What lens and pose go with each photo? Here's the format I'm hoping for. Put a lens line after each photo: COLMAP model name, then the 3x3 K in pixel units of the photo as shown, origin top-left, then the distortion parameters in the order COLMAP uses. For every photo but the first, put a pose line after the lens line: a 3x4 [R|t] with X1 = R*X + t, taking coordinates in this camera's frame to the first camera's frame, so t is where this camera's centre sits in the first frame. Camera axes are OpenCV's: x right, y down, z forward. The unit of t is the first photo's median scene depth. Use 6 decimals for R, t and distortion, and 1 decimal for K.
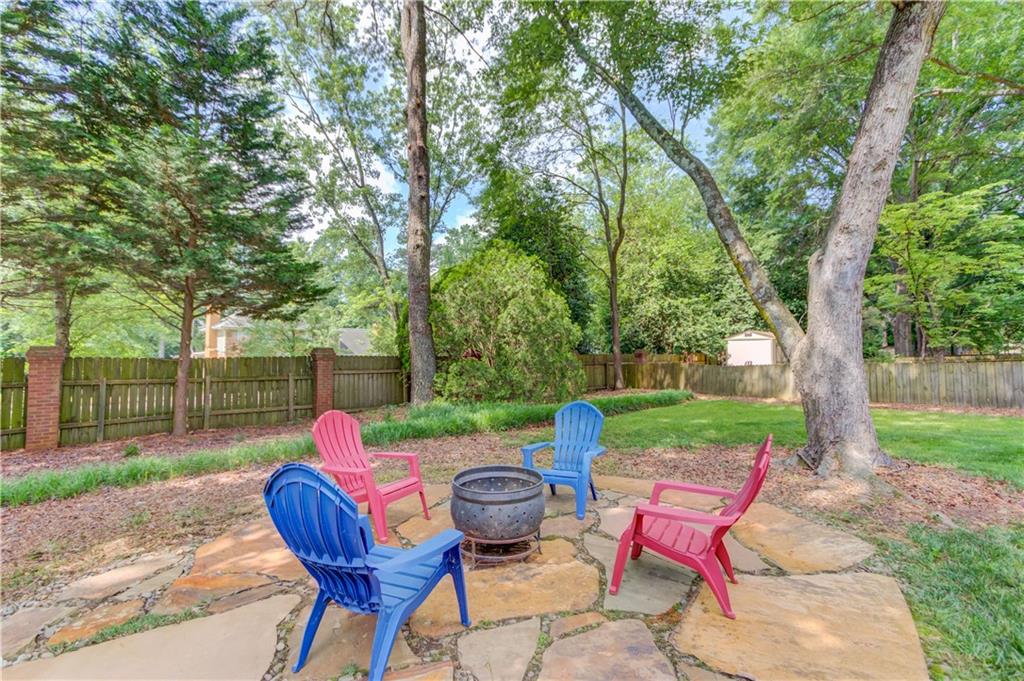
lens RADIAL K [[461.9, 0, 509.2], [0, 461.9, 339.9], [0, 0, 1]] dist [0.030476, 0.000075]
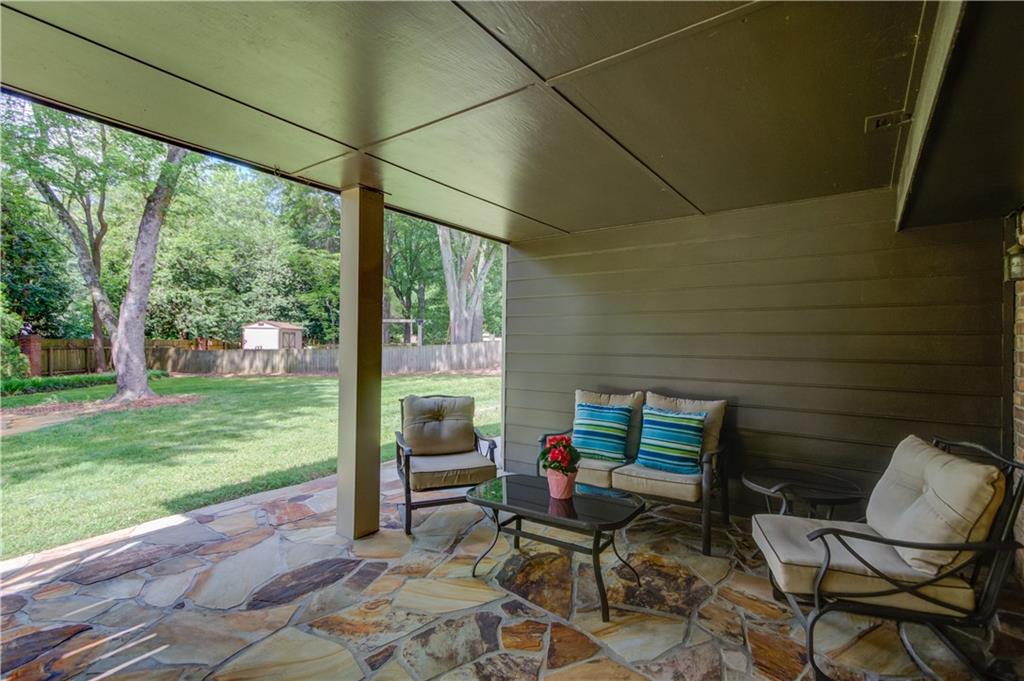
lens RADIAL K [[473.2, 0, 516.1], [0, 473.2, 342.7], [0, 0, 1]] dist [0.032945, 0.000092]
pose [[0.684893, 0.011266, 0.728556, 0.115387], [-0.044582, 0.998655, 0.026467, -0.050272], [-0.727278, -0.050607, 0.684474, -0.678100]]
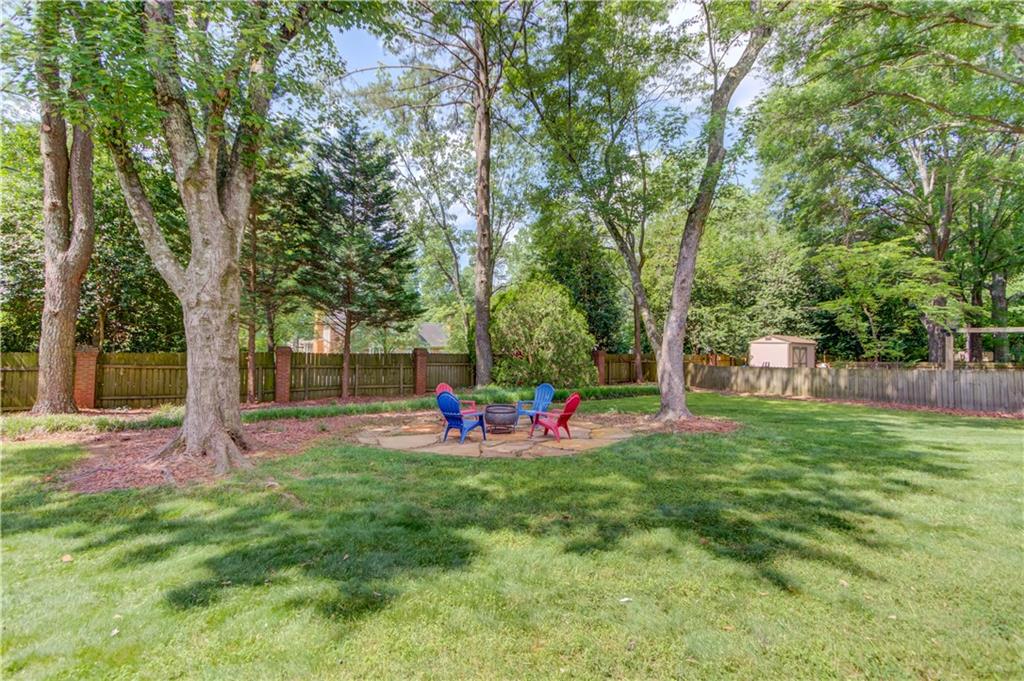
lens RADIAL K [[473.2, 0, 516.1], [0, 473.2, 342.7], [0, 0, 1]] dist [0.032945, 0.000092]
pose [[0.990845, 0.021681, -0.133253, 0.112184], [-0.017878, 0.999400, 0.029673, -0.049097], [0.133817, -0.027019, 0.990638, -0.474440]]
